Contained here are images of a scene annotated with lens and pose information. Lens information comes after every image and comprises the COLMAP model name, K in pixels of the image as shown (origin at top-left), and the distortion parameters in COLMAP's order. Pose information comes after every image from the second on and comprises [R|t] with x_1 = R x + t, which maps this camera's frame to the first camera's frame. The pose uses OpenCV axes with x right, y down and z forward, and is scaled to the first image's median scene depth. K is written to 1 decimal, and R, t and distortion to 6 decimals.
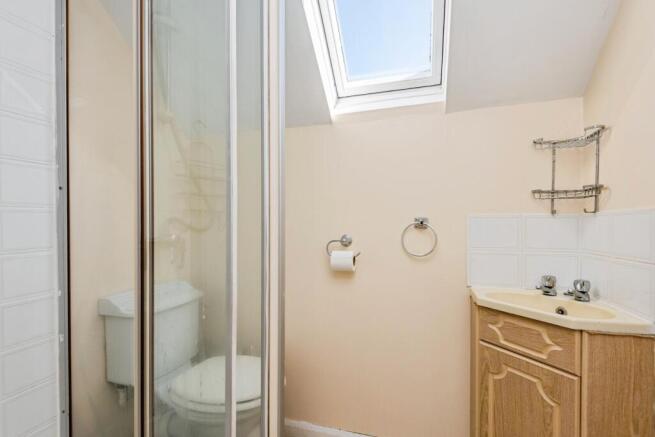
lens RADIAL K [[294.2, 0, 328.7], [0, 294.2, 221.6], [0, 0, 1]] dist [-0.001865, -0.000442]
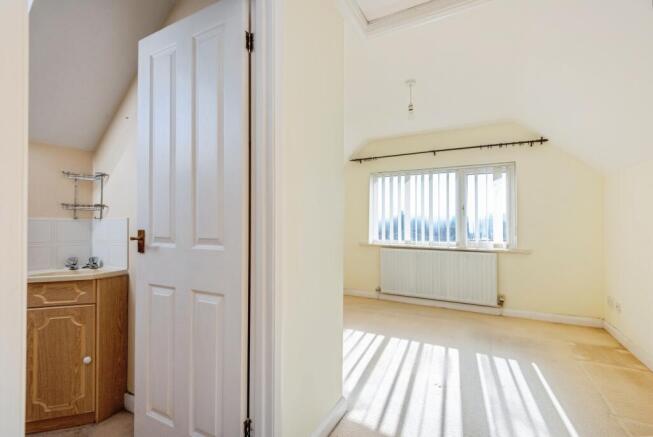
lens RADIAL K [[293.3, 0, 327.7], [0, 293.3, 221.6], [0, 0, 1]] dist [-0.001865, -0.000442]
pose [[0.133283, 0.008223, 0.991044, -0.719994], [-0.000140, 0.999966, -0.008278, -0.000094], [-0.991078, 0.000964, 0.133280, -0.652086]]
